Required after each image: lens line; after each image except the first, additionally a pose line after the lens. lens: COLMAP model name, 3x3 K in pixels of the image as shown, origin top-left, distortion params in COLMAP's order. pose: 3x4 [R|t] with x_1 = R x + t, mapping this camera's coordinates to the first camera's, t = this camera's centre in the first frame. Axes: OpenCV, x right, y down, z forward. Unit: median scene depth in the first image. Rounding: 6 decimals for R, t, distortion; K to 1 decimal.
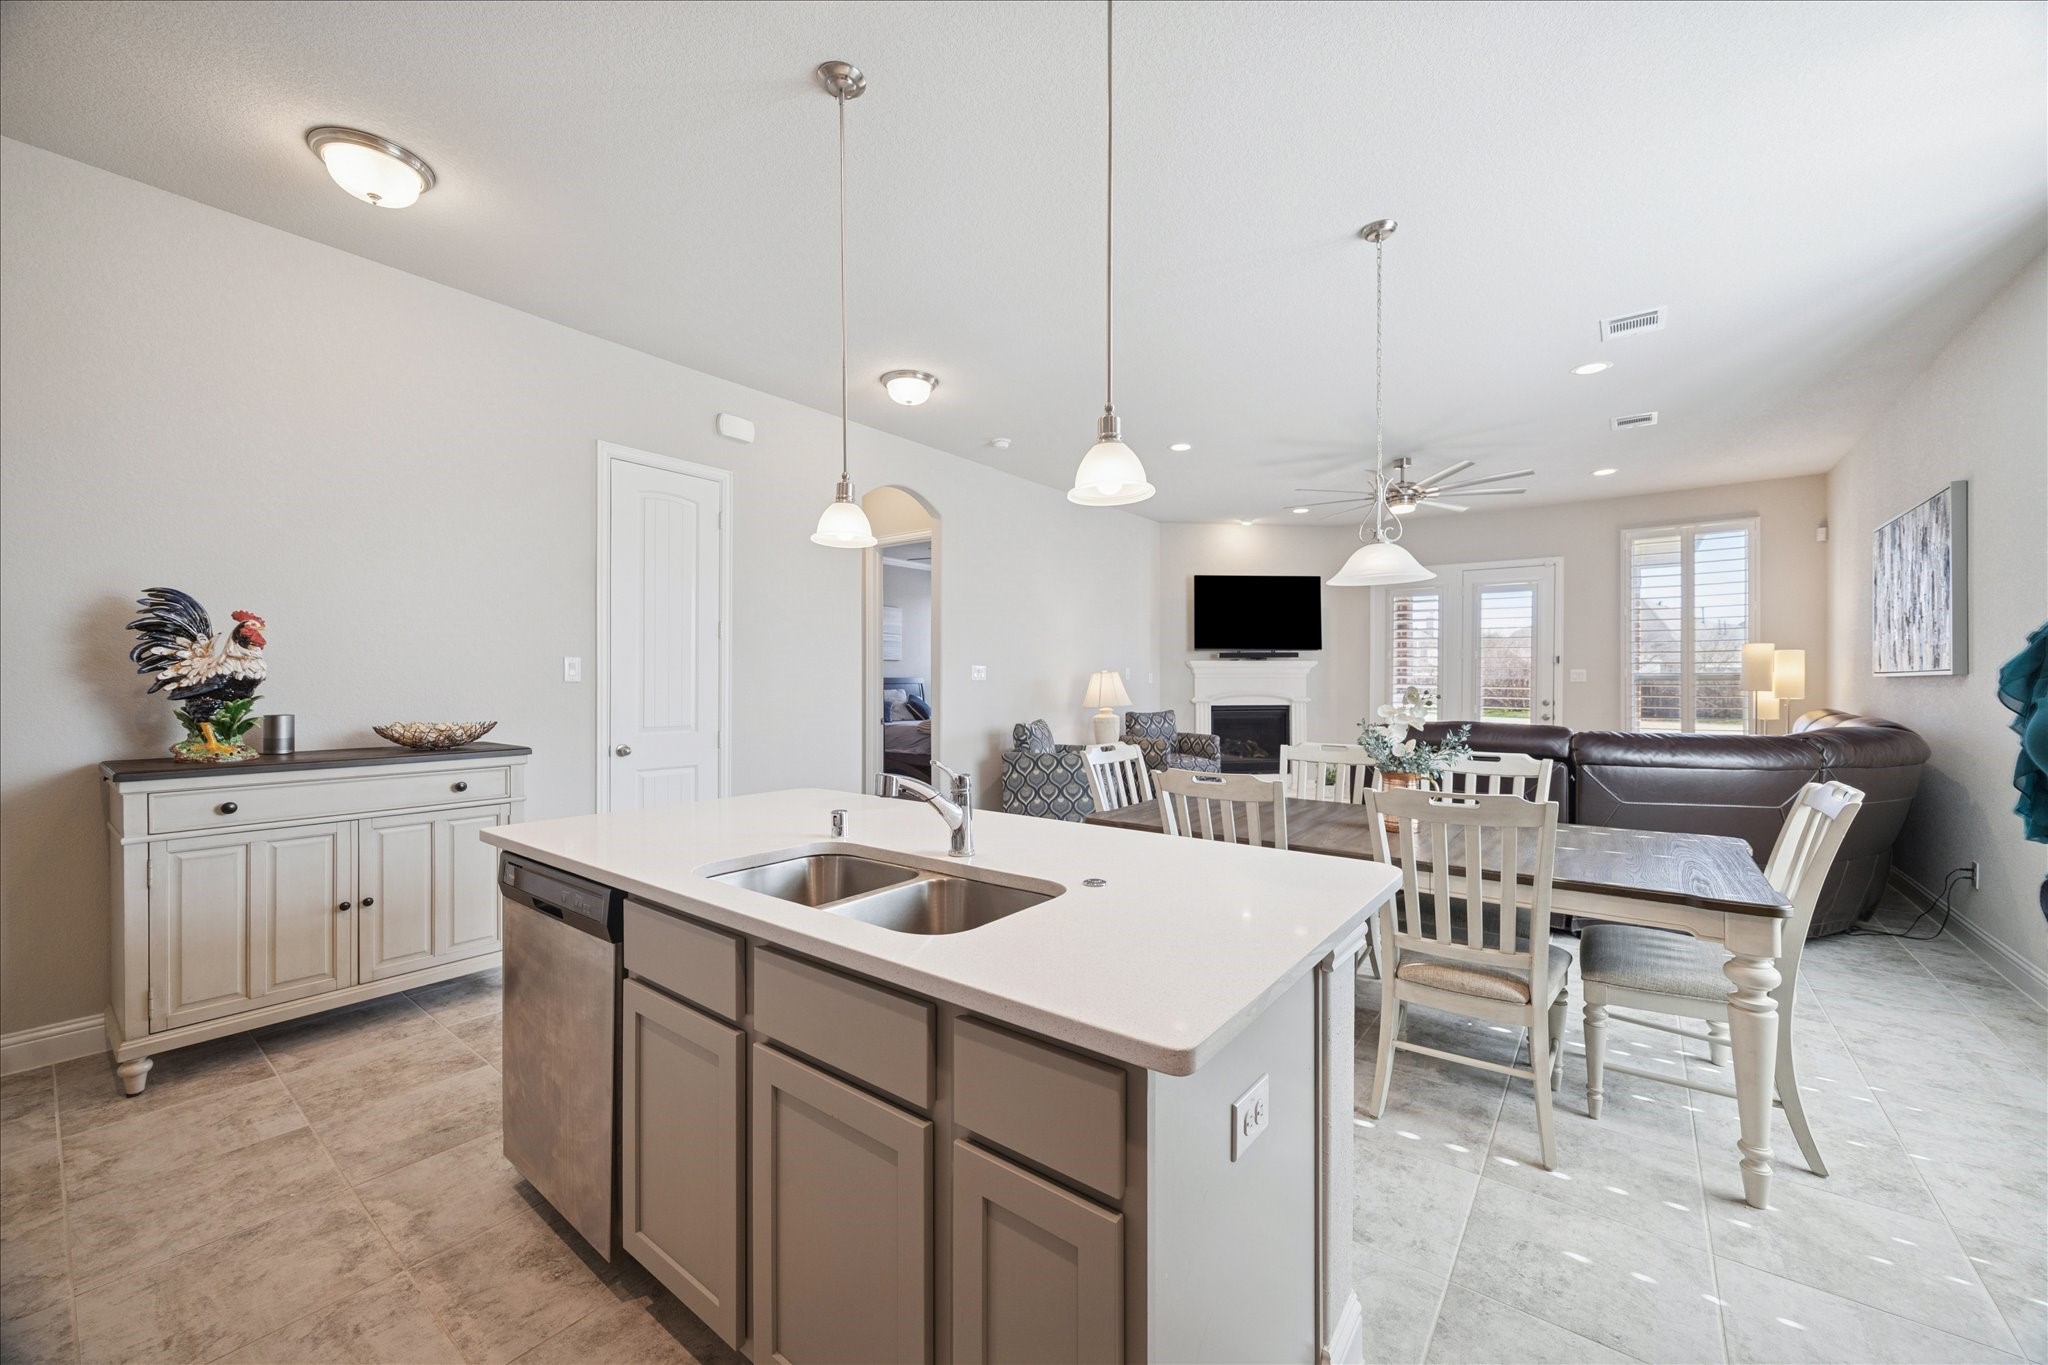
lens RADIAL K [[794.2, 0, 1025.7], [0, 794.2, 677.9], [0, 0, 1]] dist [-0.000869, -0.000099]
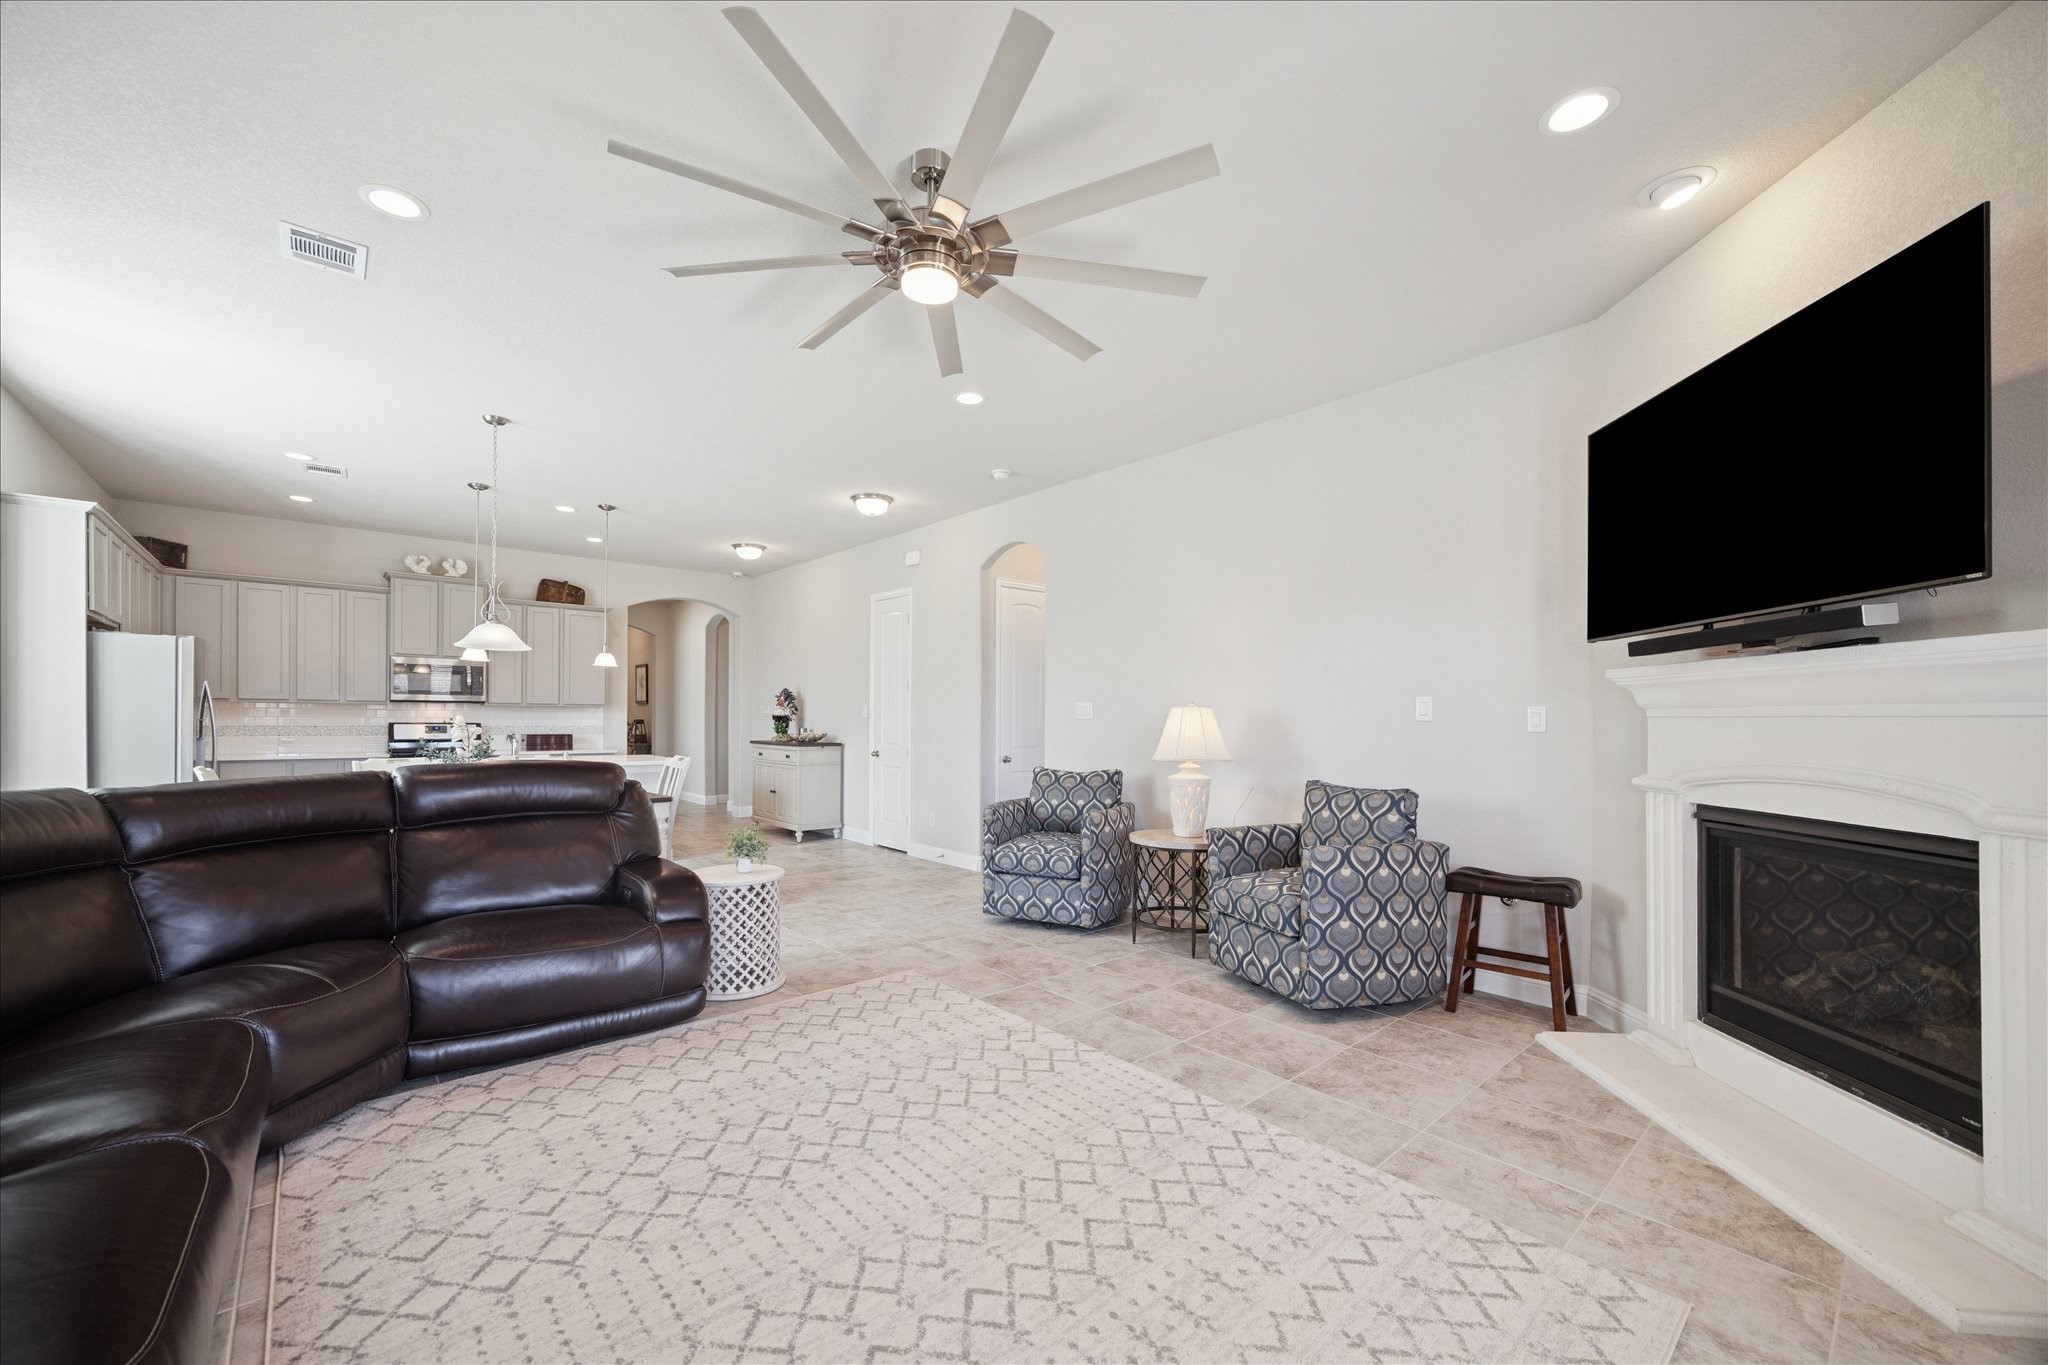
lens RADIAL K [[790.4, 0, 1006.4], [0, 790.4, 711.6], [0, 0, 1]] dist [-0.000368, 0.000138]
pose [[-0.203096, -0.005862, -0.979141, 0.681136], [-0.002750, 0.999982, -0.005416, 0.000343], [0.979155, 0.001593, -0.203108, 0.886616]]
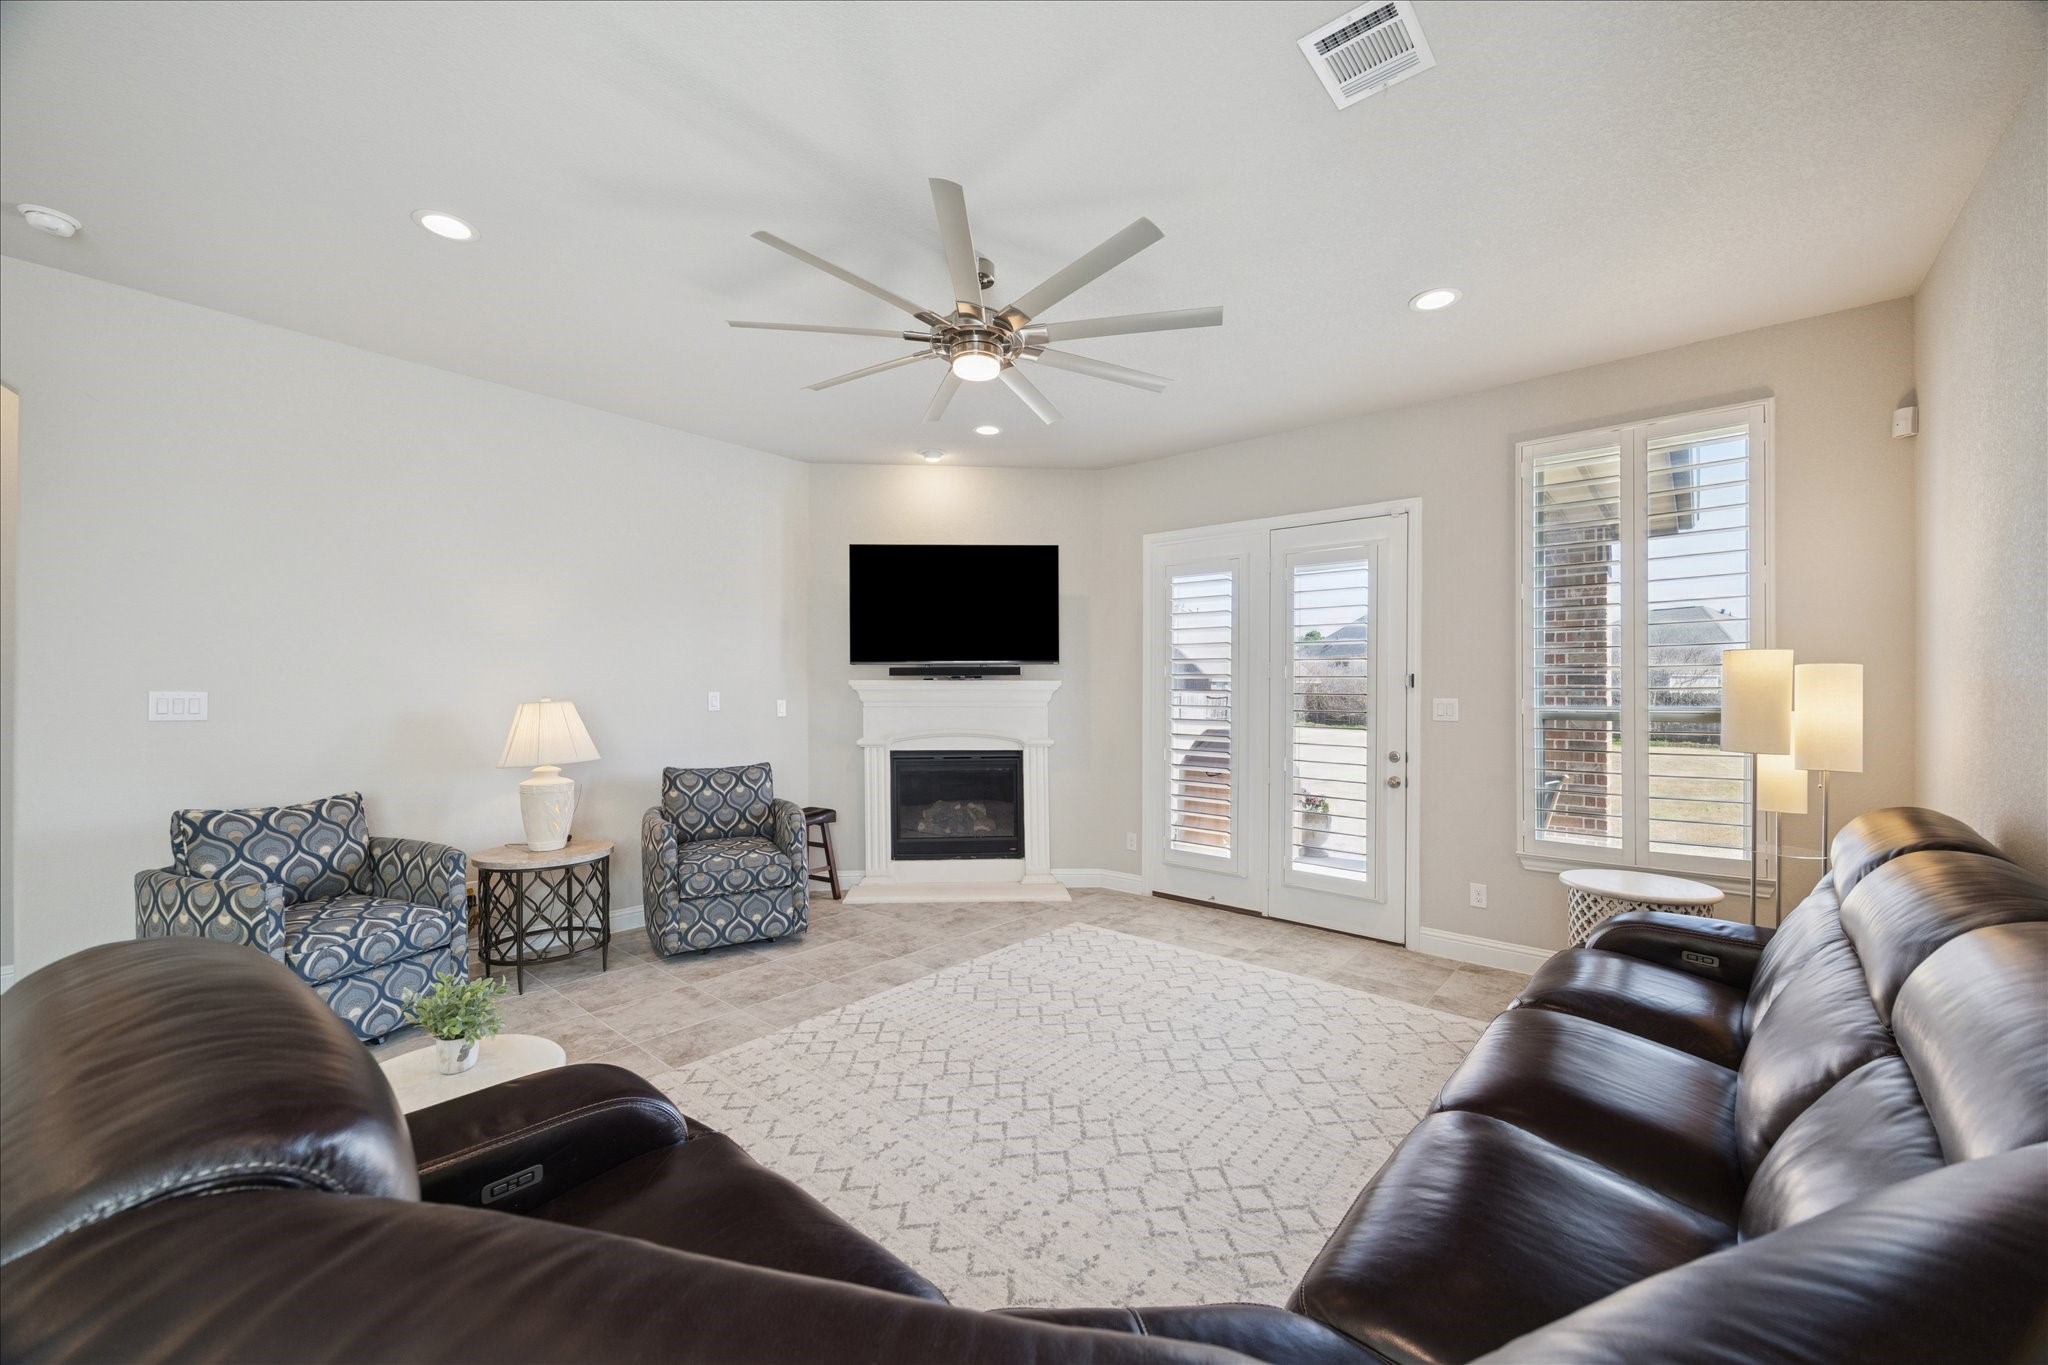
lens RADIAL K [[788.8, 0, 1023.2], [0, 788.8, 692.7], [0, 0, 1]] dist [-0.009463, 0.000398]
pose [[0.998340, 0.003972, -0.057464, 0.423717], [-0.003911, 0.999992, 0.001187, -0.014130], [0.057468, -0.000960, 0.998347, 0.423443]]
